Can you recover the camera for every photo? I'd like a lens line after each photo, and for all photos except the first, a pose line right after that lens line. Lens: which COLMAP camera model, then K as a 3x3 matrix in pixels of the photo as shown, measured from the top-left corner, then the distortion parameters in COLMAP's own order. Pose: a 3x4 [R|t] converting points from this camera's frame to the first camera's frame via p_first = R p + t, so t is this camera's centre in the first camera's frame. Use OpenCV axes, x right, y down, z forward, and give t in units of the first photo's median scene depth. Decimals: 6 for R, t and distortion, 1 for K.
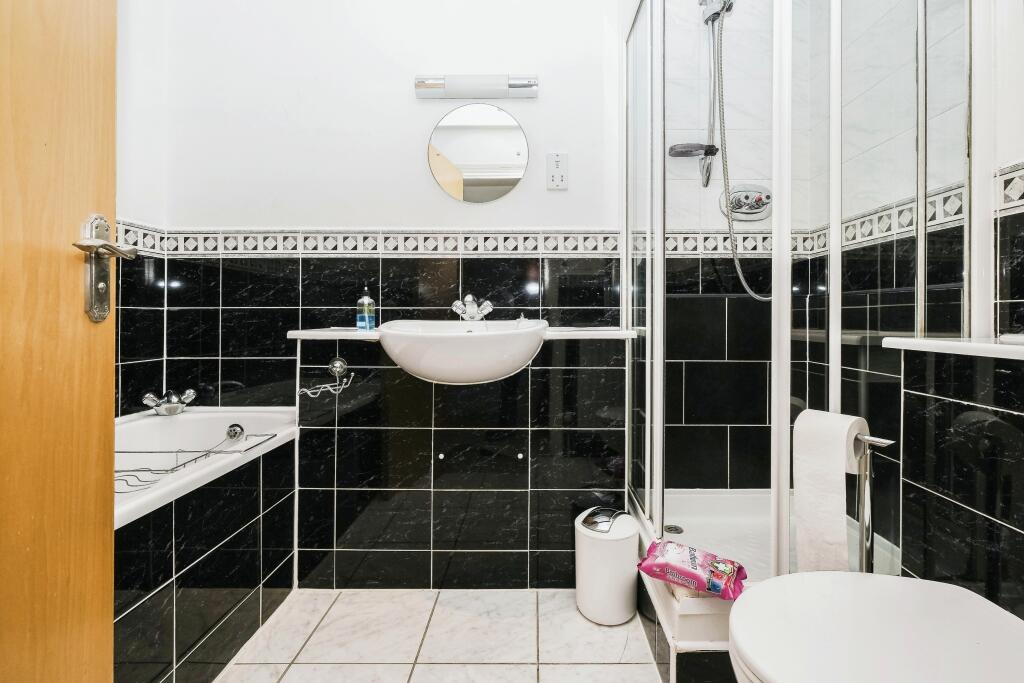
lens RADIAL K [[475.0, 0, 514.1], [0, 475.0, 310.6], [0, 0, 1]] dist [0.010268, 0.000128]
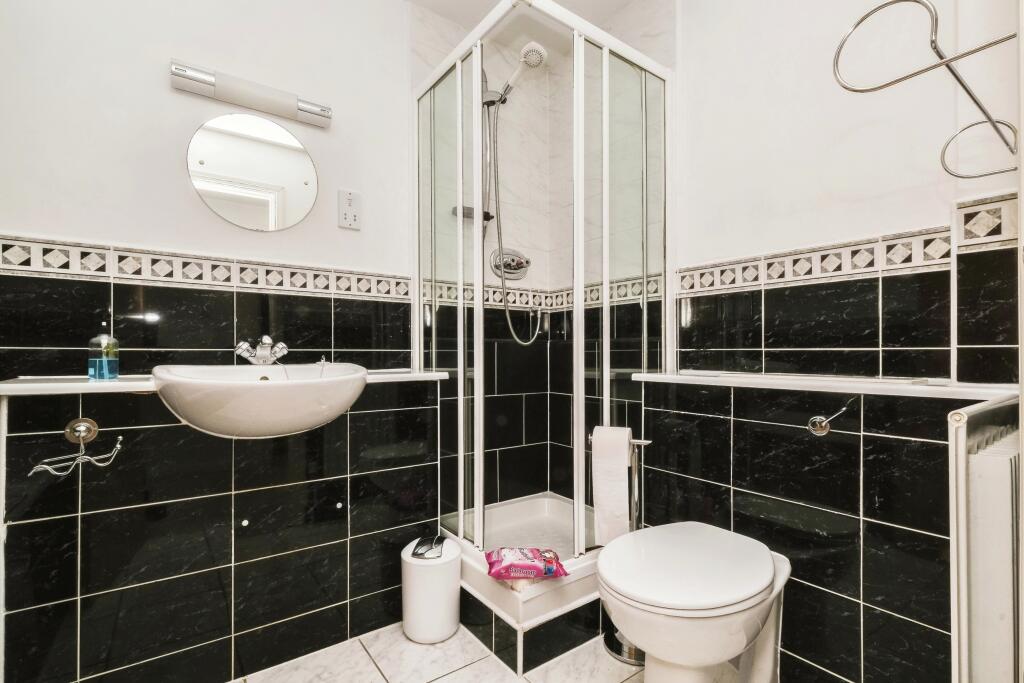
lens RADIAL K [[476.4, 0, 511.2], [0, 476.4, 354.7], [0, 0, 1]] dist [-0.001935, 0.000222]
pose [[0.807103, -0.001295, 0.590409, -0.275451], [-0.002167, 0.999984, 0.005156, -0.003298], [-0.590407, -0.005440, 0.807088, 0.023662]]
